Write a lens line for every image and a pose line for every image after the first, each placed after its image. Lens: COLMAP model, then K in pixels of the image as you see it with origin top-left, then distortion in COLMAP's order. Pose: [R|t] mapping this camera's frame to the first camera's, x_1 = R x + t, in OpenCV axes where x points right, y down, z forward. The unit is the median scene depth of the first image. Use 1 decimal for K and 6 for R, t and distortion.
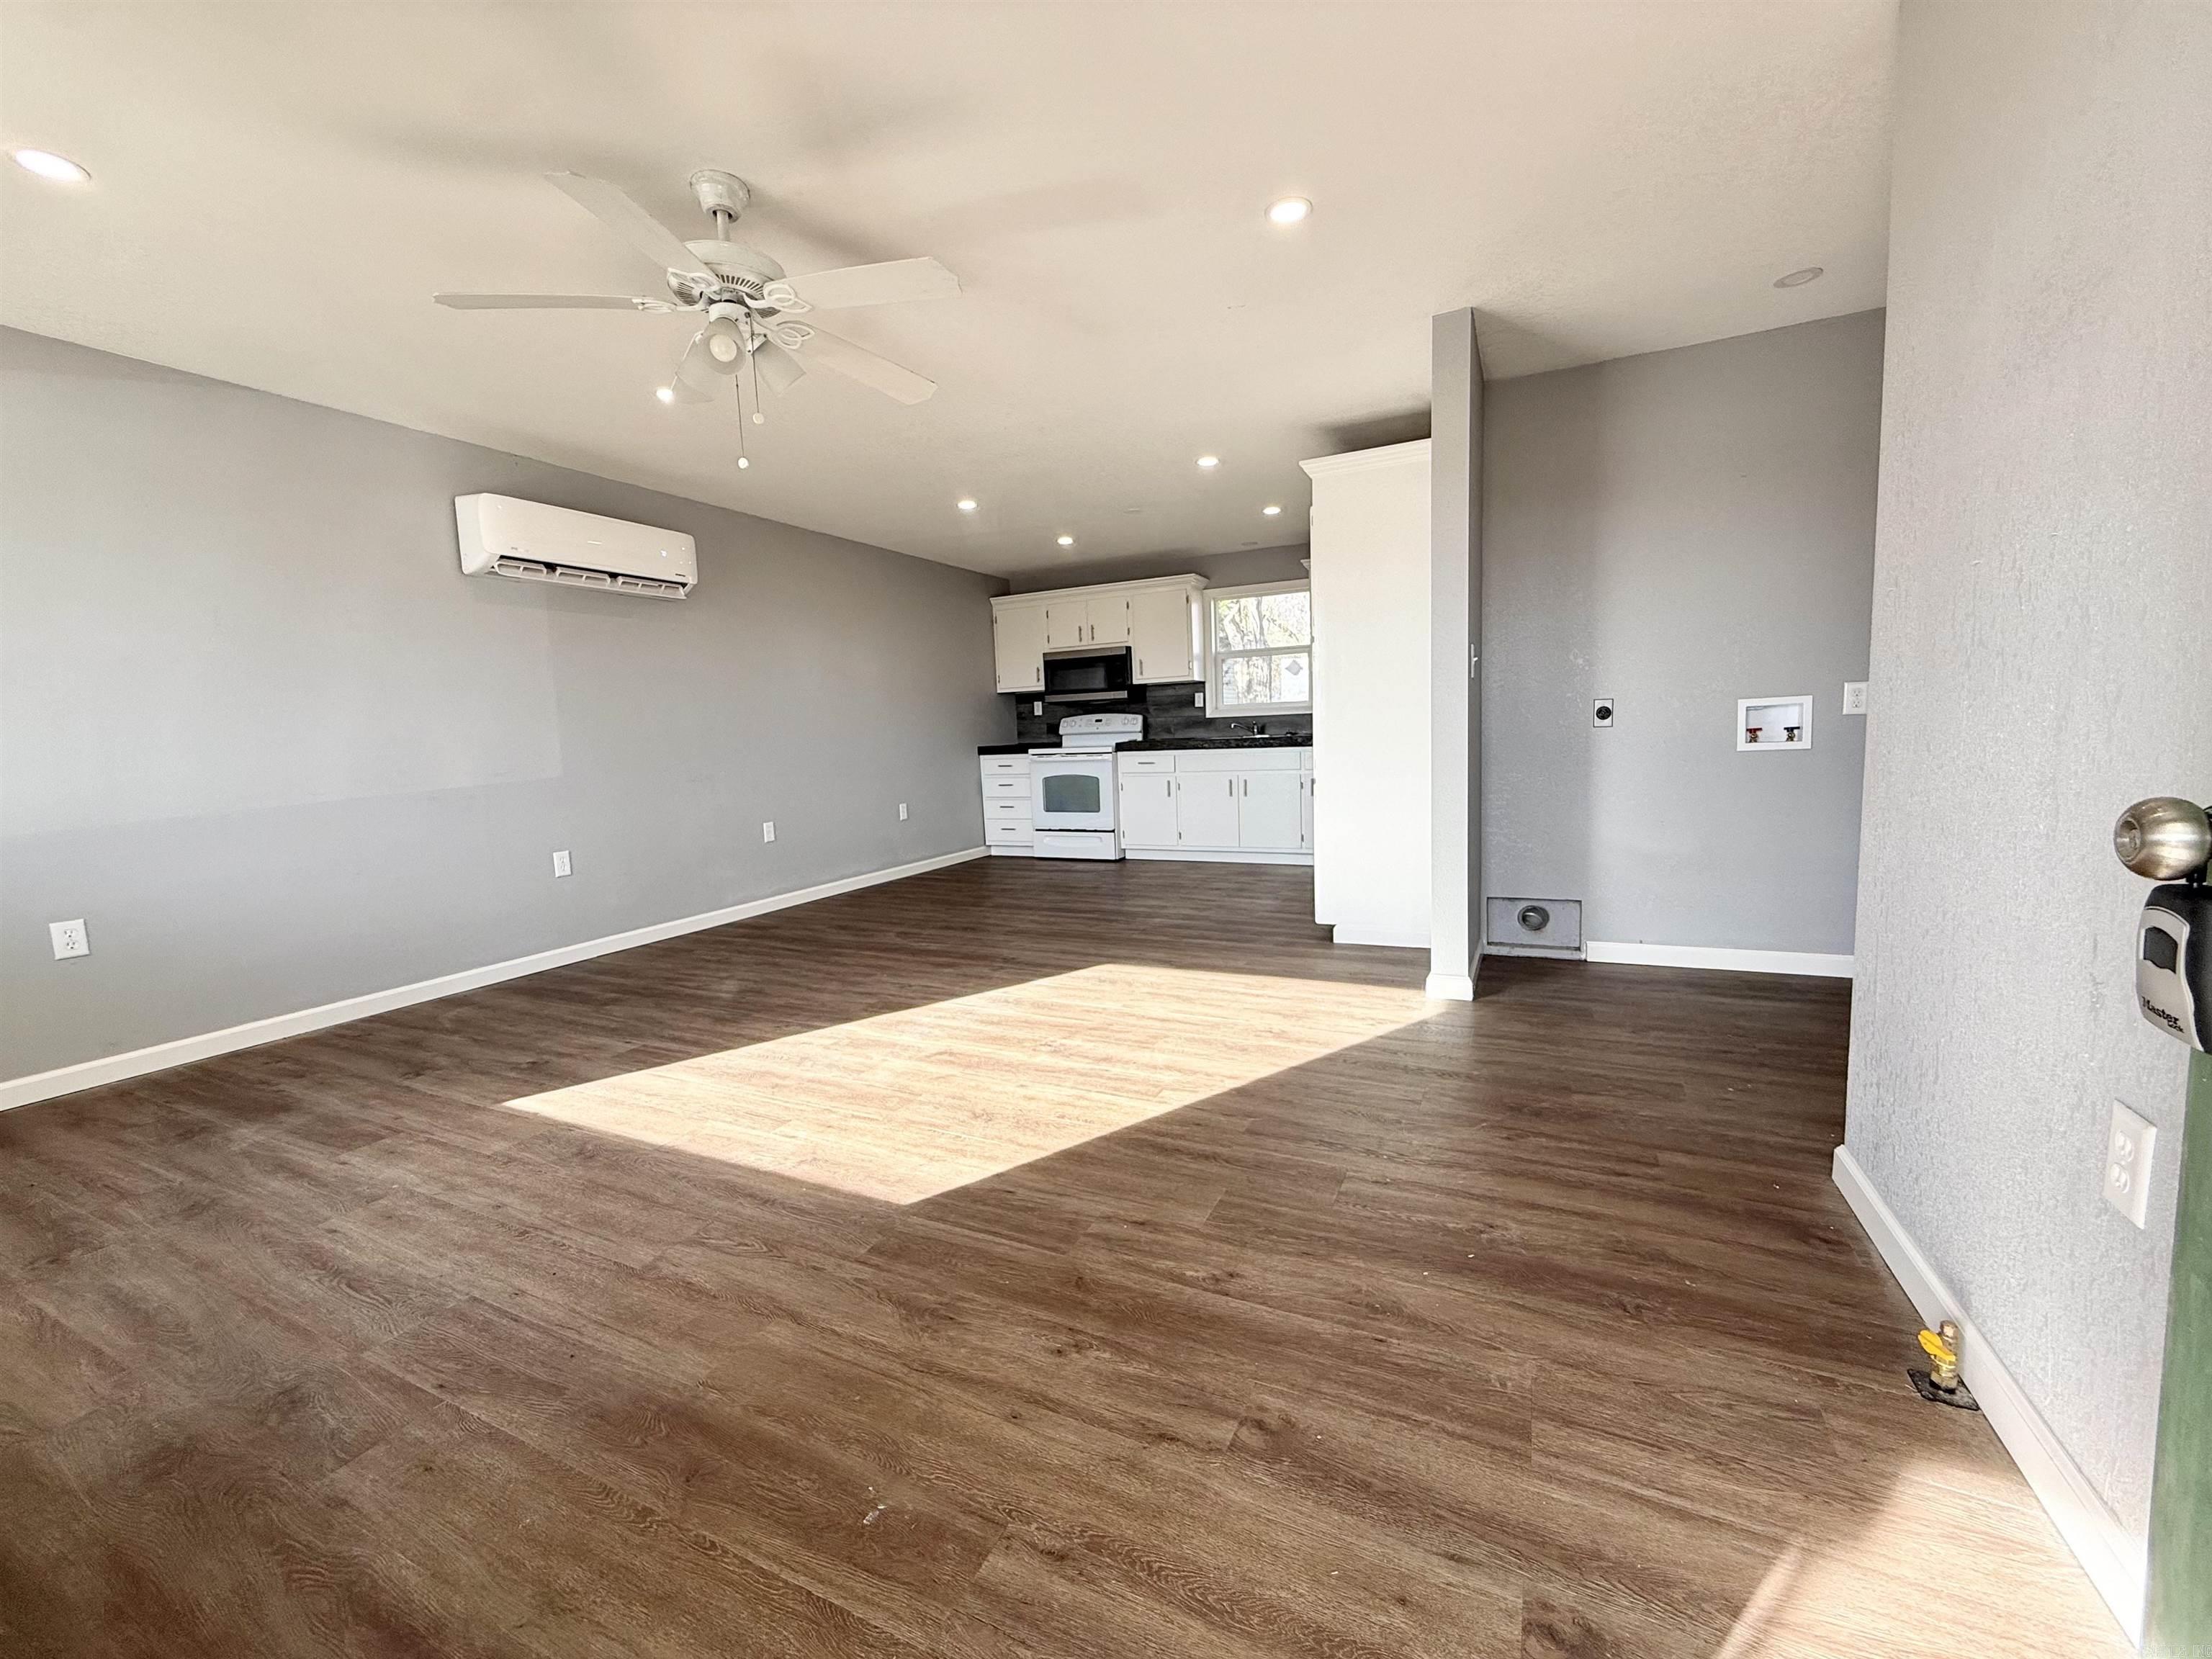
lens RADIAL K [[888.0, 0, 1106.0], [0, 888.0, 828.0], [0, 0, 1]] dist [-0.000690, 0.000670]
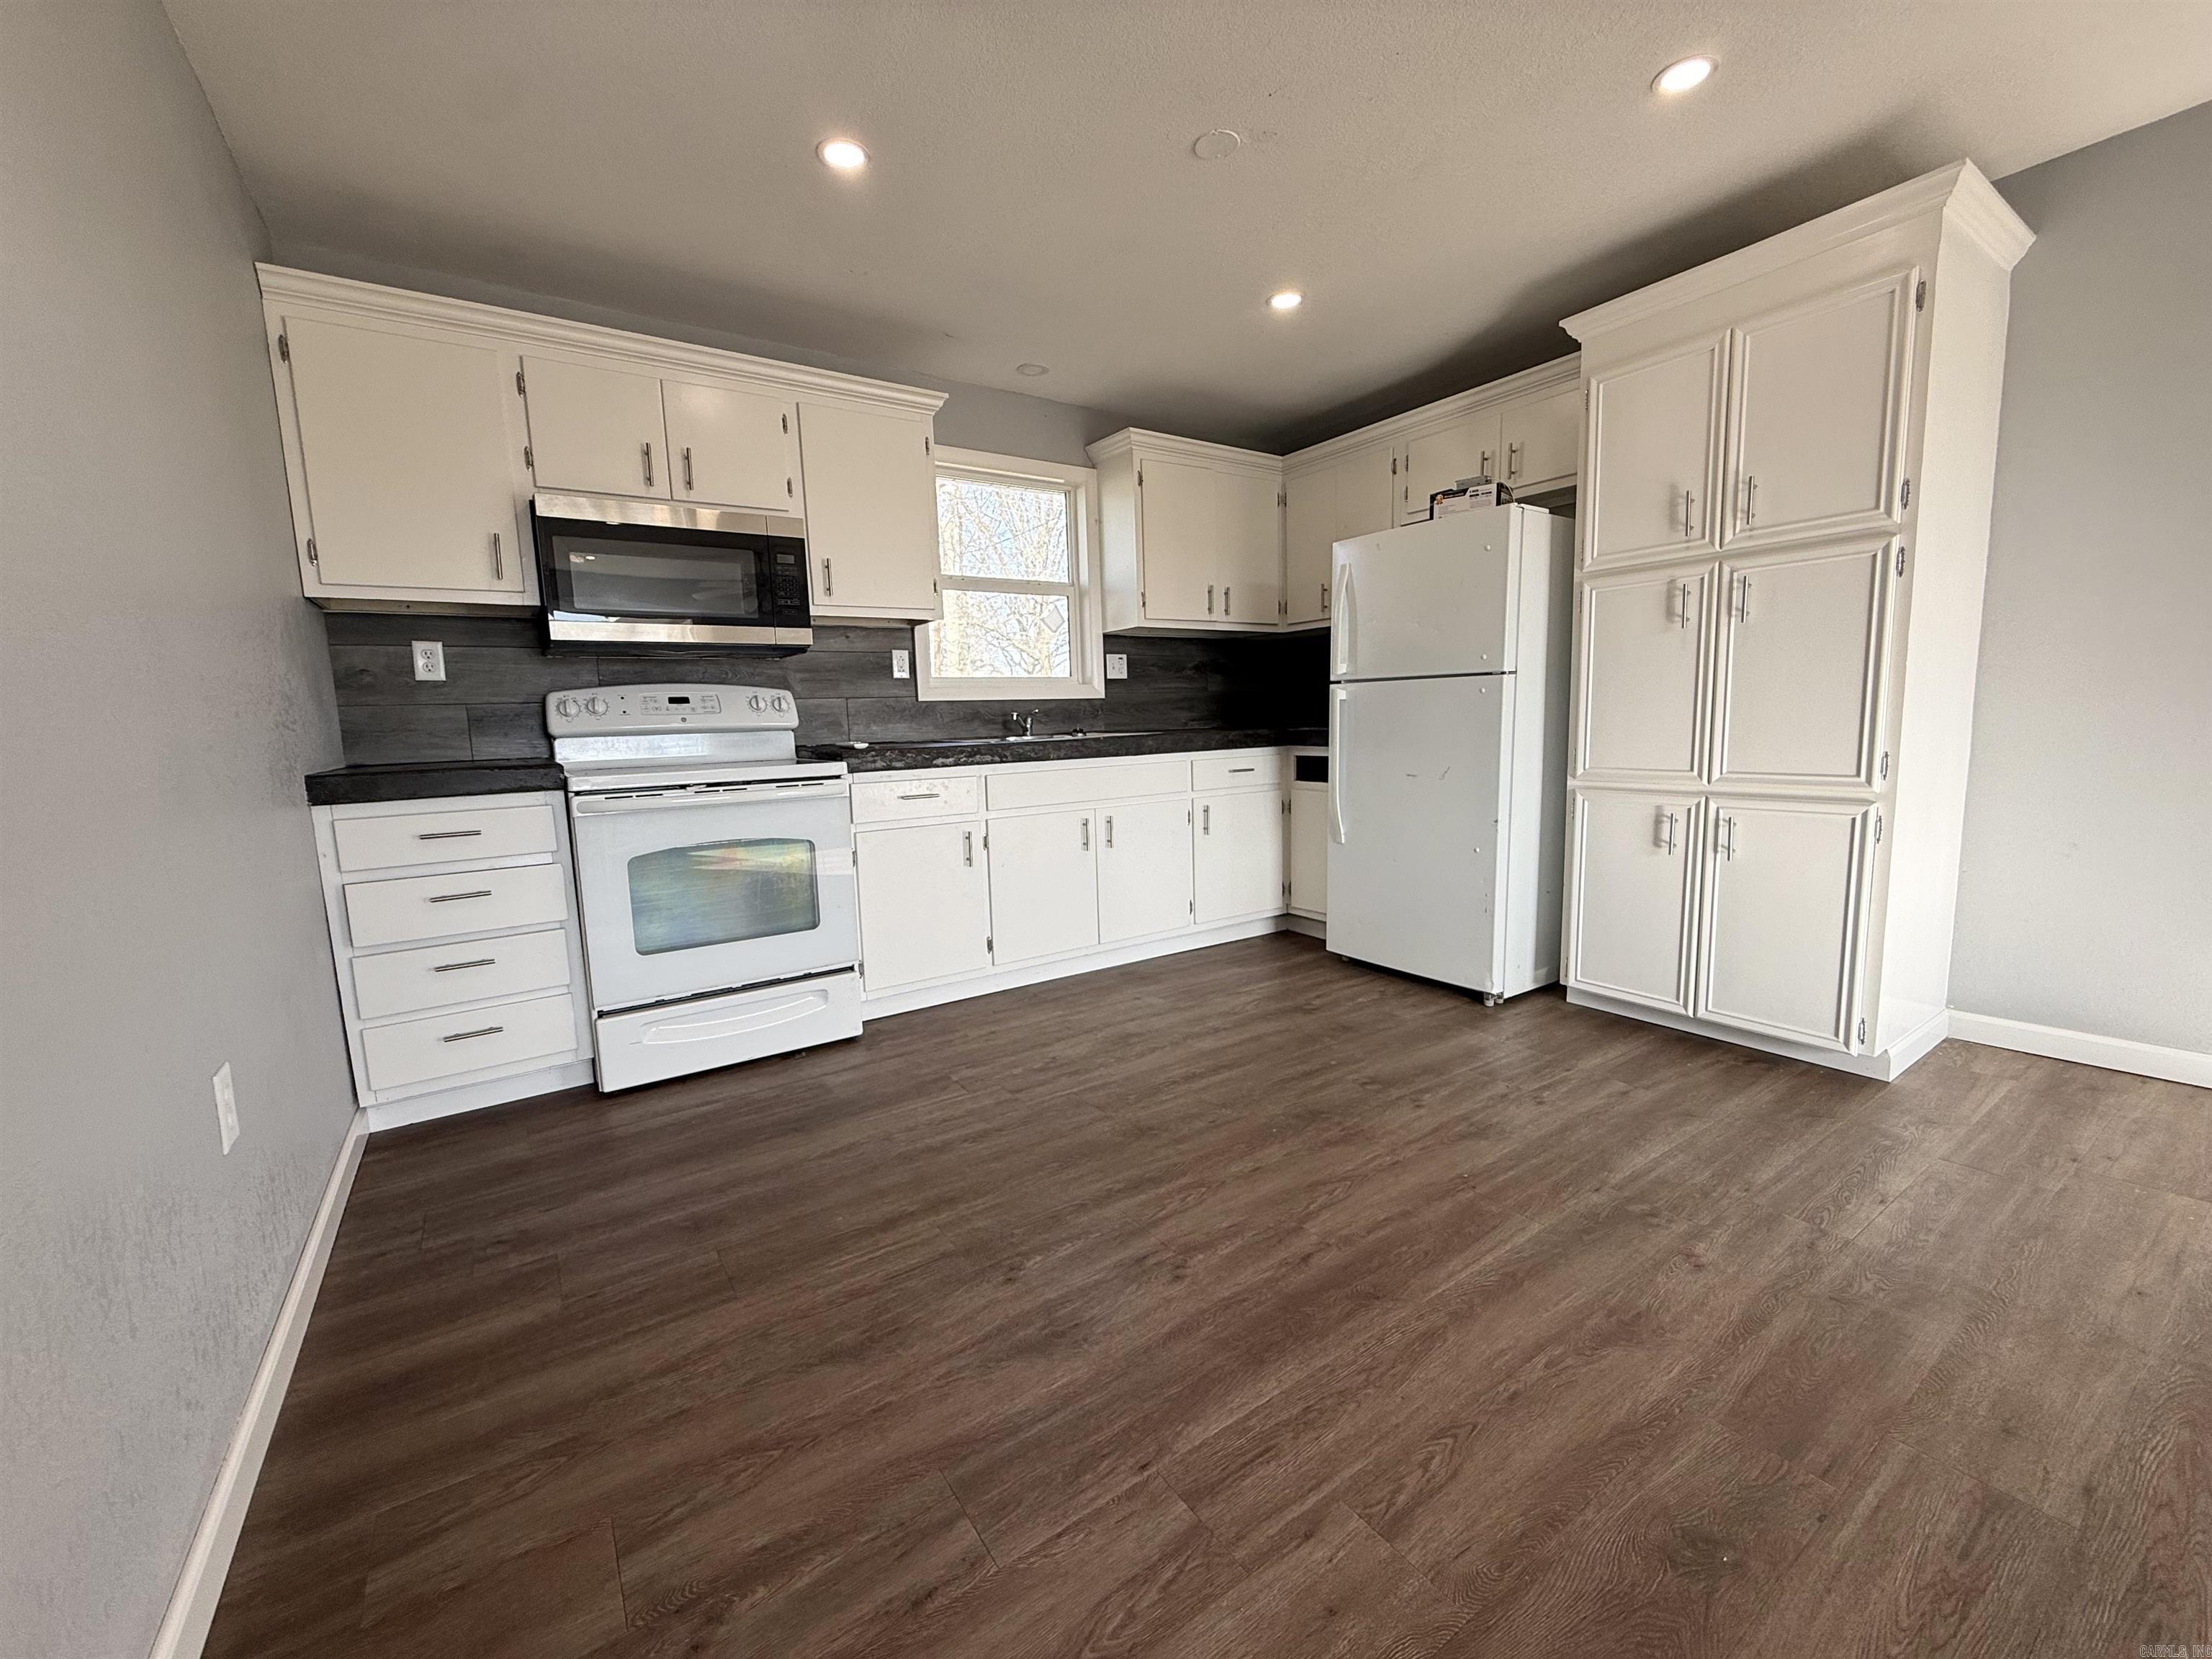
lens RADIAL K [[888.0, 0, 1105.5], [0, 888.0, 825.4], [0, 0, 1]] dist [-0.000690, 0.000670]
pose [[0.494953, -0.083268, 0.864921, -0.271027], [0.106278, 0.993725, 0.034850, -0.060987], [-0.862396, 0.074673, 0.500697, 0.663236]]
